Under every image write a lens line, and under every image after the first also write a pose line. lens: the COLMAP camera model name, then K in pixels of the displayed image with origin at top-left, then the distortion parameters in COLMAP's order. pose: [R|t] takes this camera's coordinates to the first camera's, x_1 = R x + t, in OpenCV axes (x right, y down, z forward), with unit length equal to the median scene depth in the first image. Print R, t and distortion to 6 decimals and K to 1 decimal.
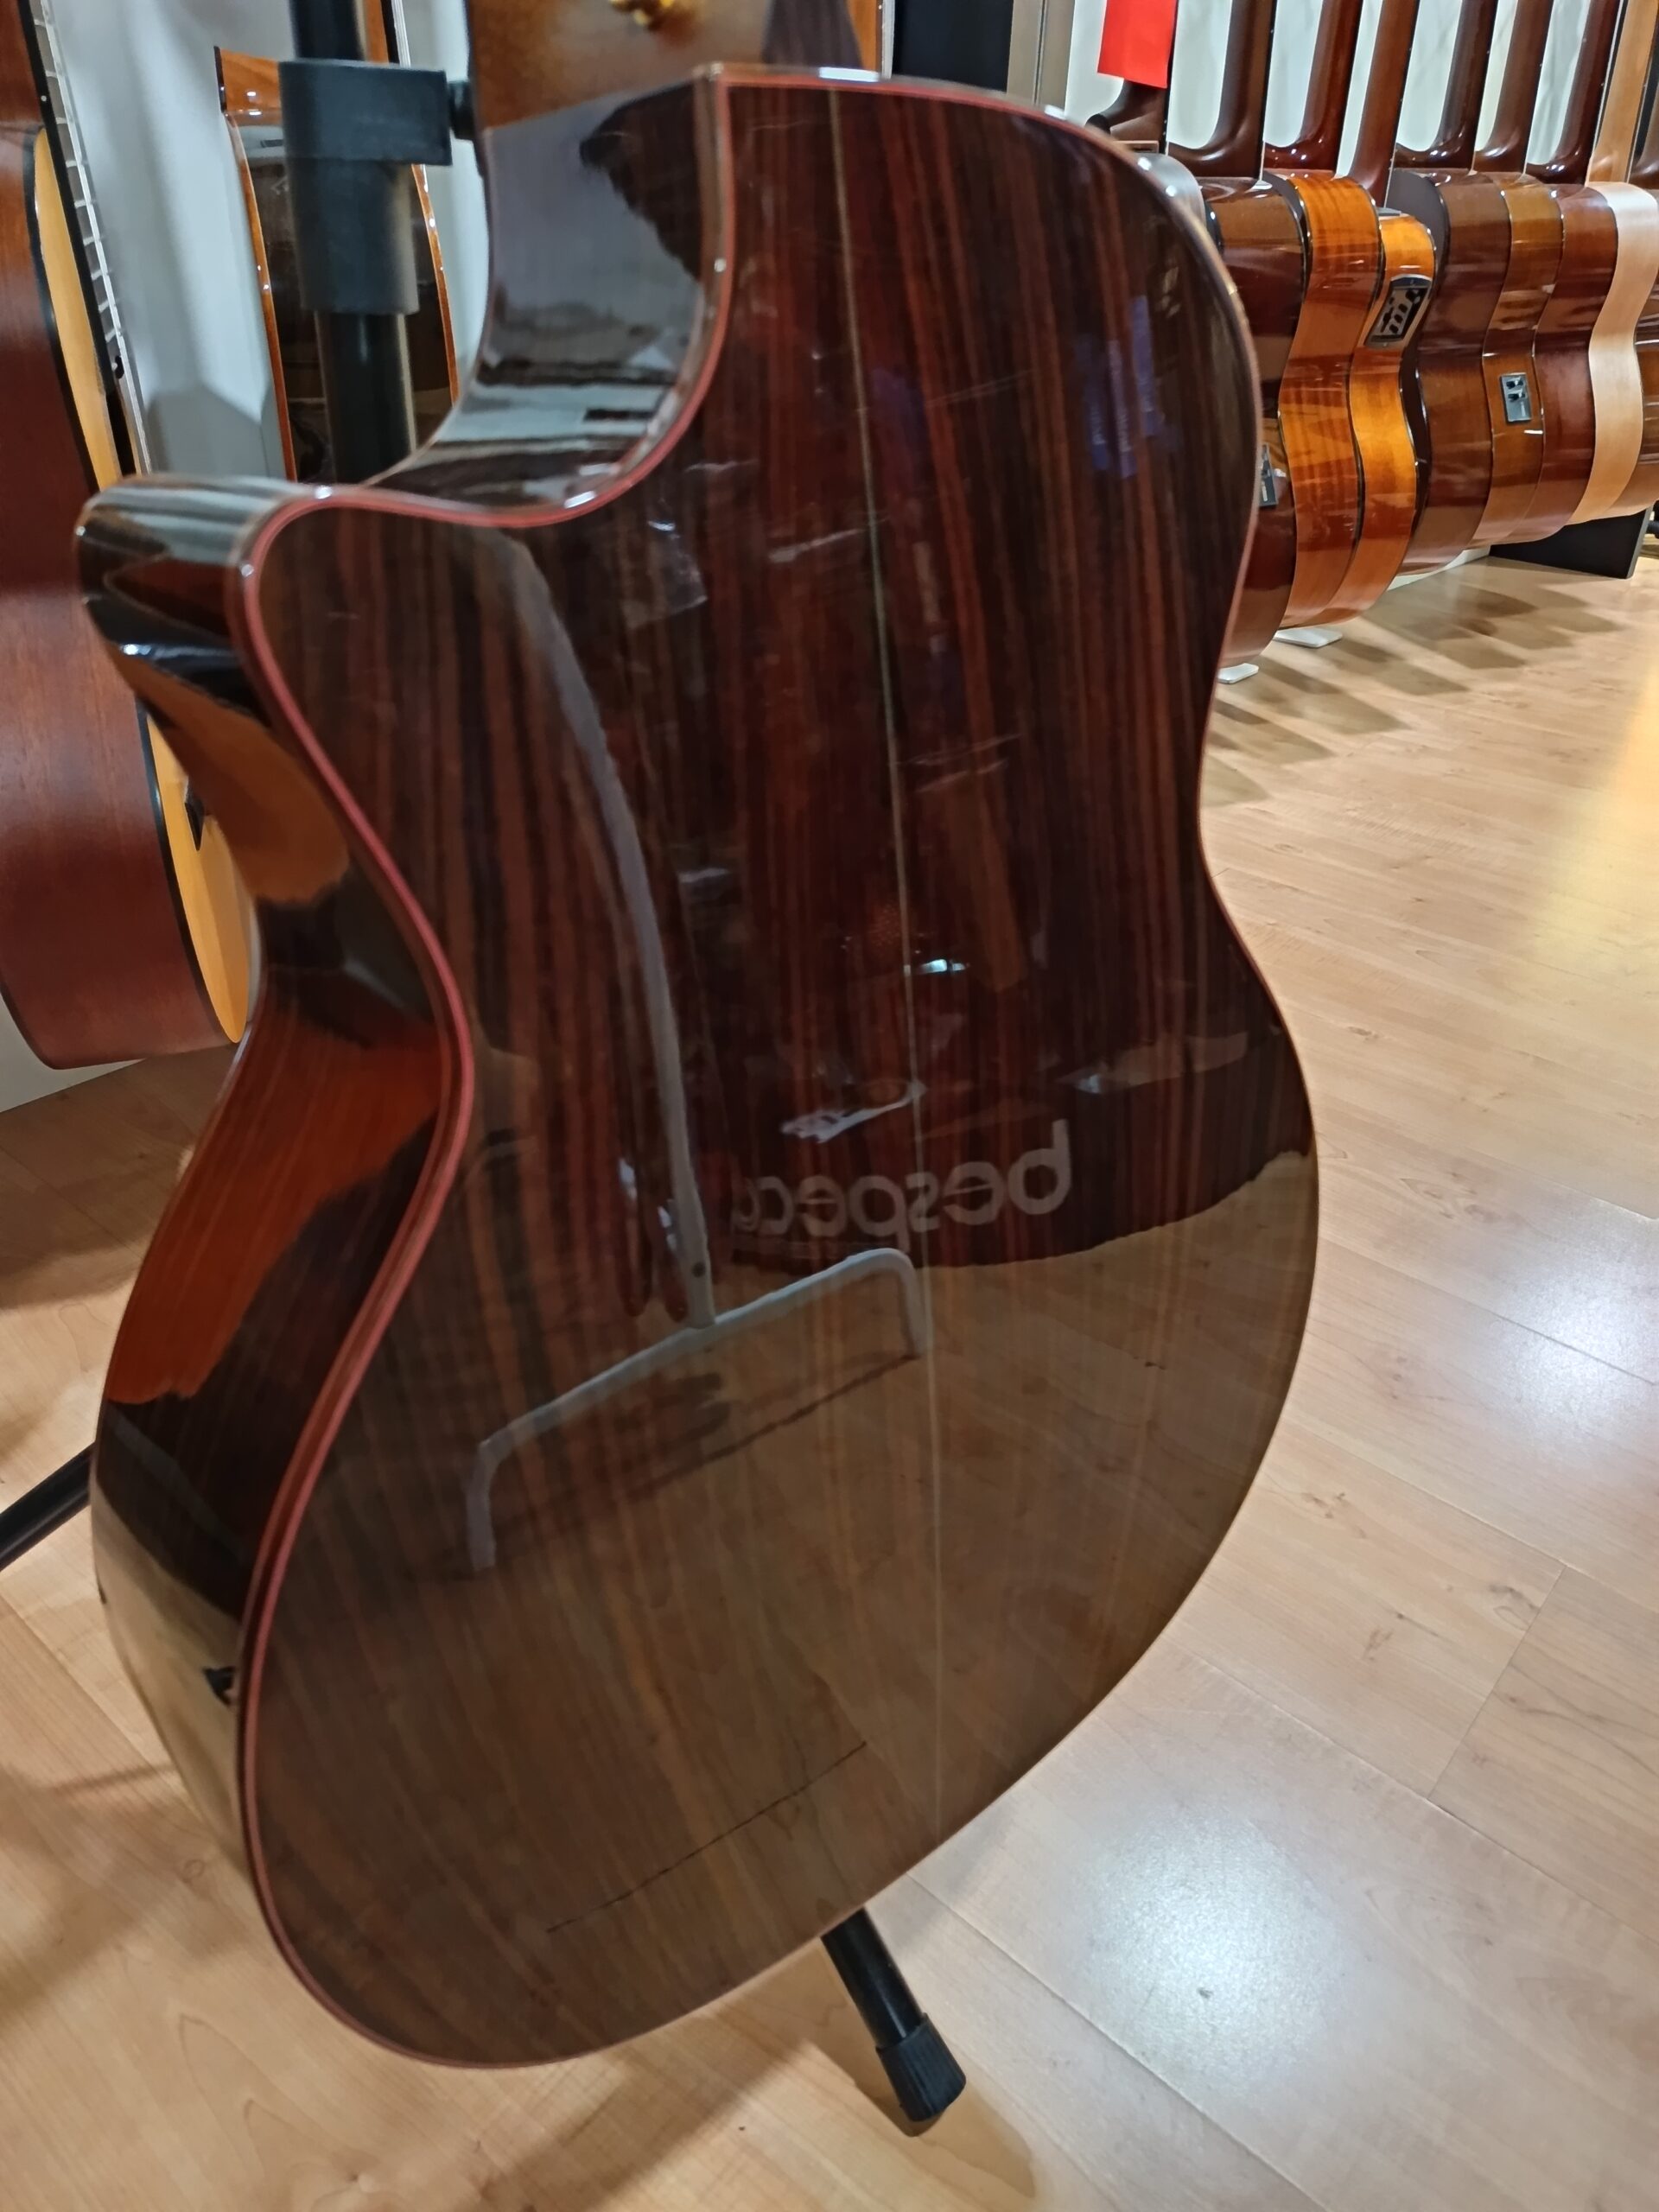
lens RADIAL K [[1573.0, 0, 822.6], [0, 1573.0, 1105.5], [0, 0, 1]] dist [0.011169, -0.028087]
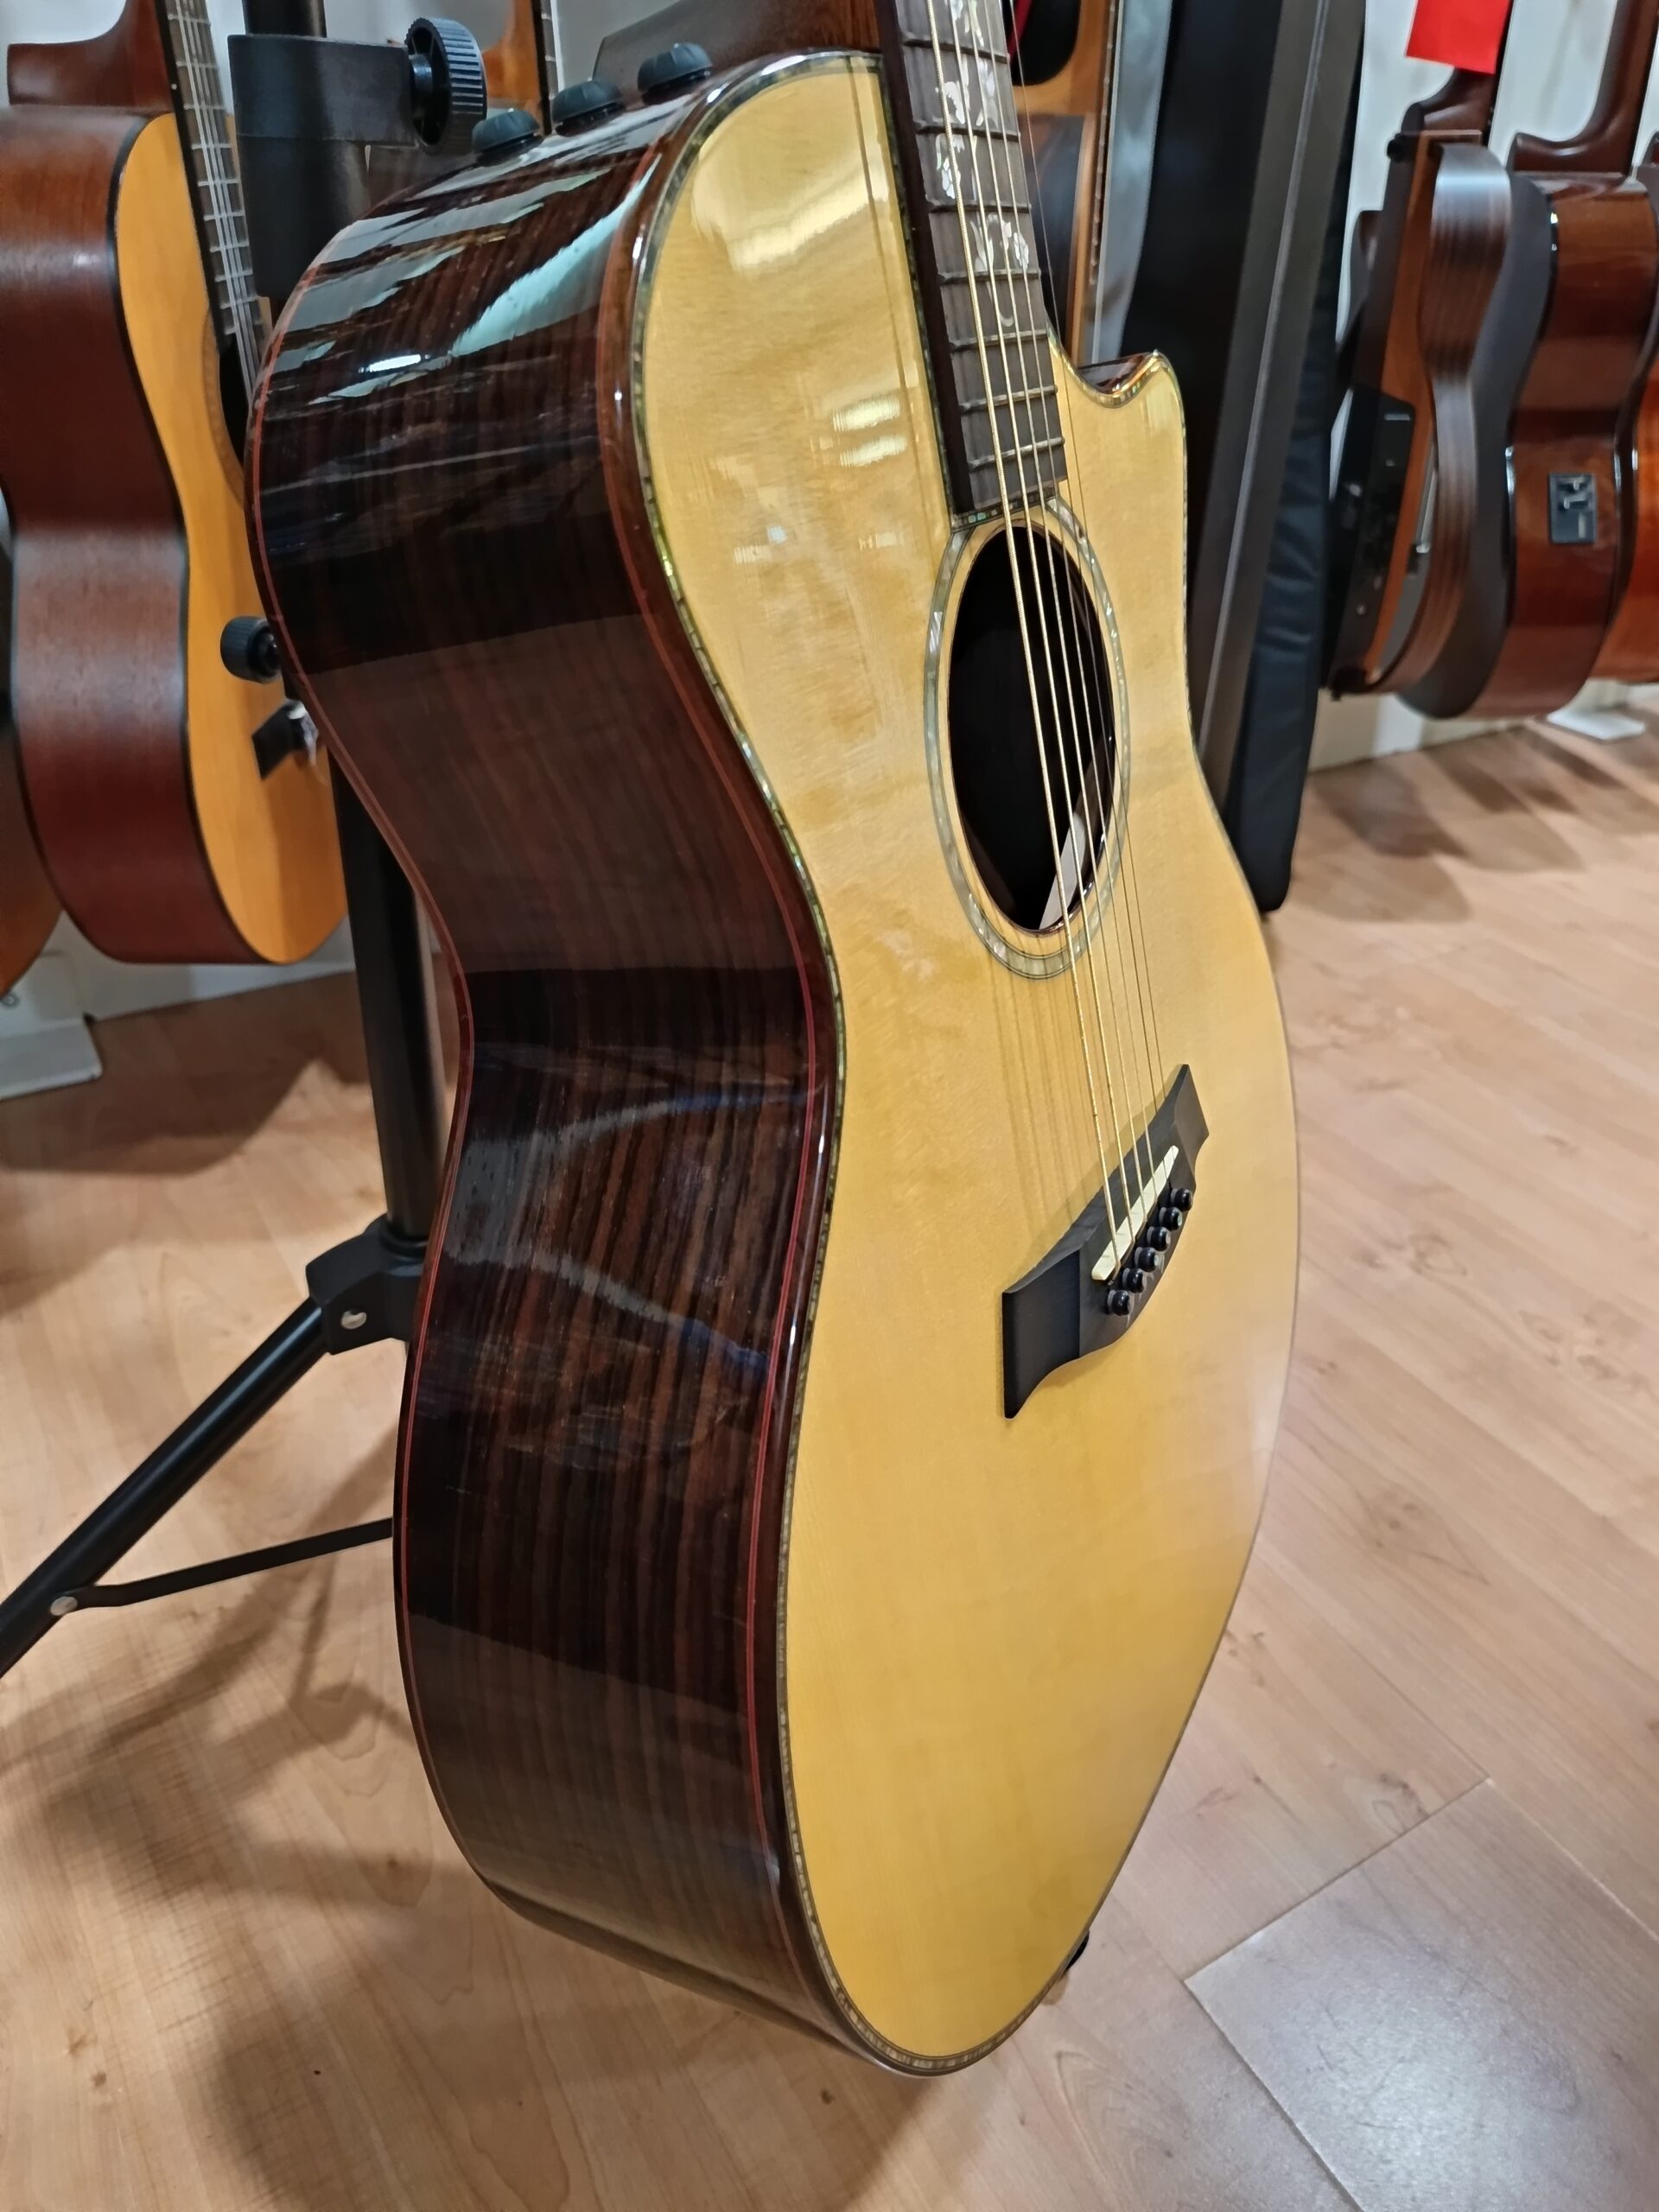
lens RADIAL K [[1573.0, 0, 791.5], [0, 1573.0, 1101.5], [0, 0, 1]] dist [0.011169, -0.028087]
pose [[0.947528, 0.165064, -0.273760, 0.210497], [-0.165633, 0.985960, 0.021202, -0.020061], [0.273416, 0.025254, 0.961564, 0.045189]]
